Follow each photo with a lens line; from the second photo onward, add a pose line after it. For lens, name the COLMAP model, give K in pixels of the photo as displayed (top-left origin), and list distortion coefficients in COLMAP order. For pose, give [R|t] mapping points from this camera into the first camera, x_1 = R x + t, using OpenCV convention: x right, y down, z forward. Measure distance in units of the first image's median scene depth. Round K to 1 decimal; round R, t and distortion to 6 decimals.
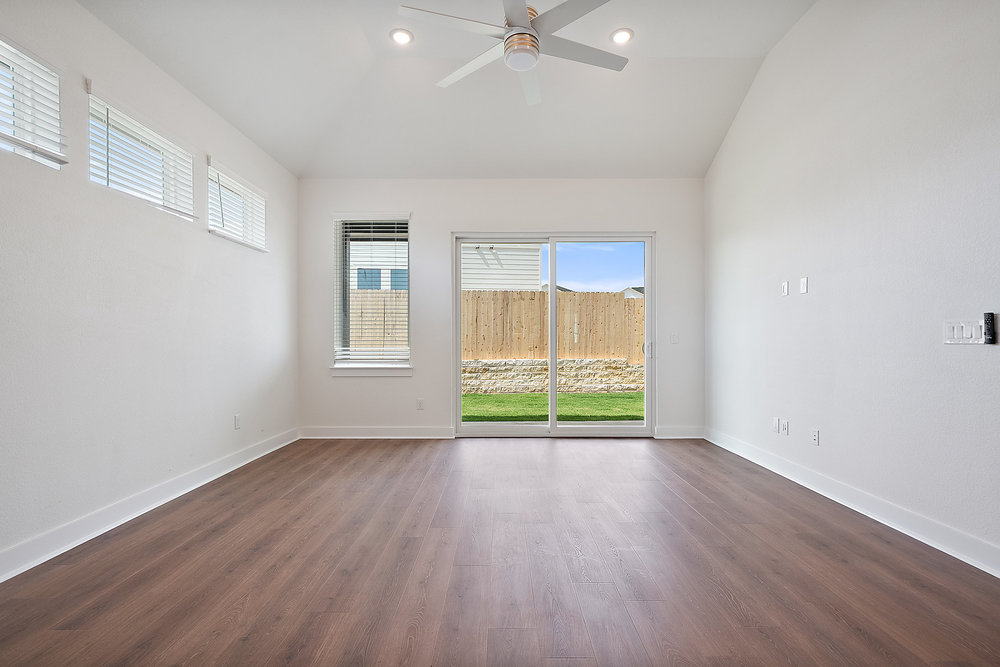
lens RADIAL K [[457.6, 0, 501.6], [0, 457.6, 343.7], [0, 0, 1]] dist [0.000528, 0.000261]
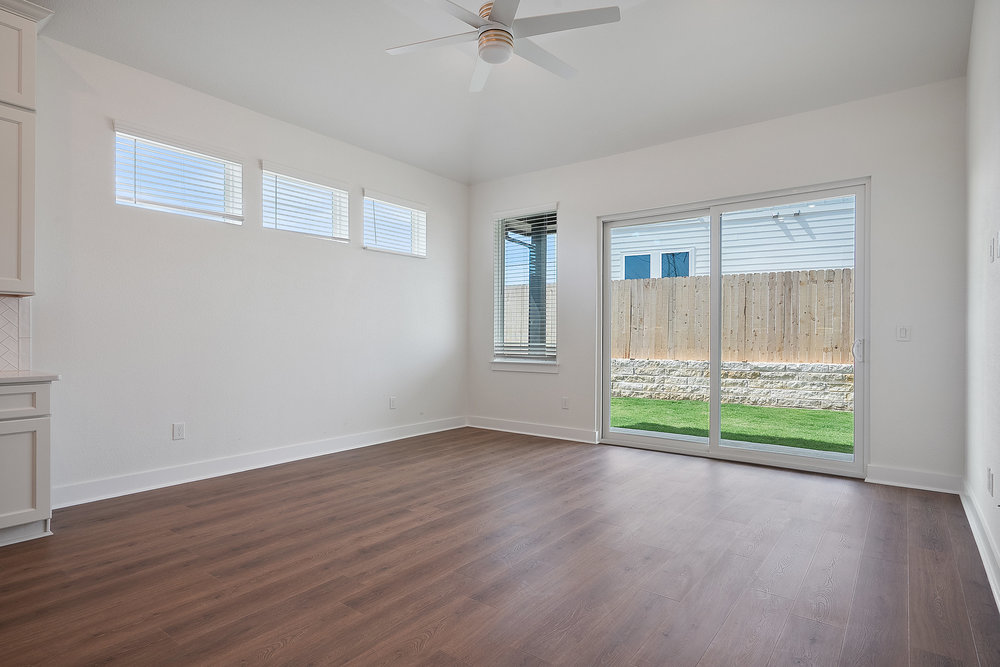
lens RADIAL K [[534.6, 0, 506.6], [0, 534.6, 337.4], [0, 0, 1]] dist [-0.004252, 0.016819]
pose [[0.801472, 0.005930, -0.598003, 0.358243], [-0.009821, 0.999947, -0.003246, 0.000557], [0.597952, 0.008475, 0.801487, 0.039928]]
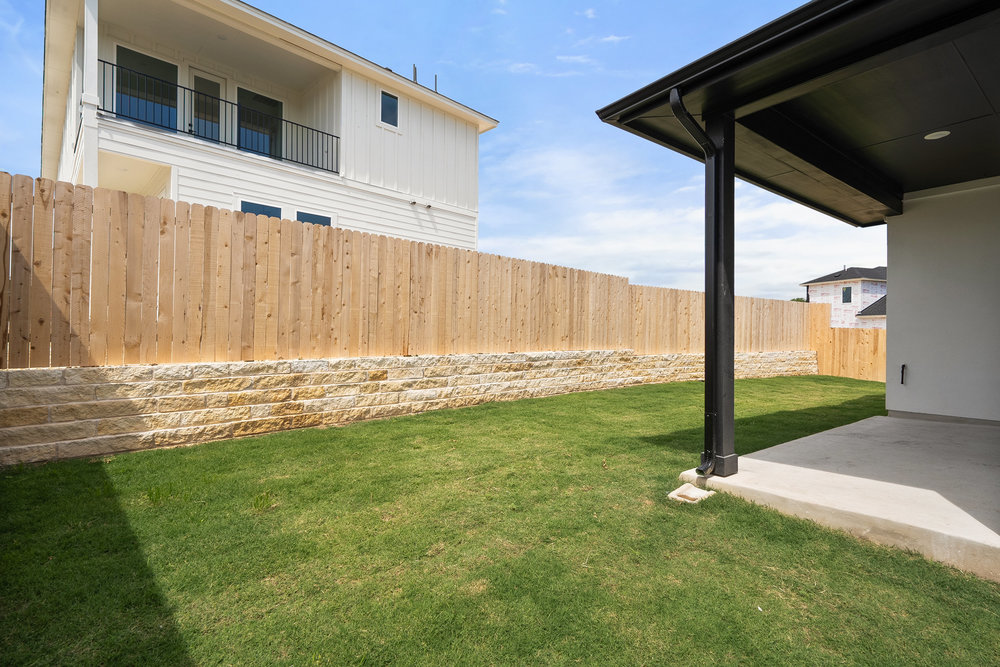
lens RADIAL K [[458.8, 0, 499.4], [0, 458.8, 337.0], [0, 0, 1]] dist [0.001765, 0.000665]
pose [[0.805839, 0.007557, 0.592087, -1.102864], [-0.010840, 0.999939, 0.001991, 0.018871], [-0.592036, -0.008023, 0.805872, 0.905296]]
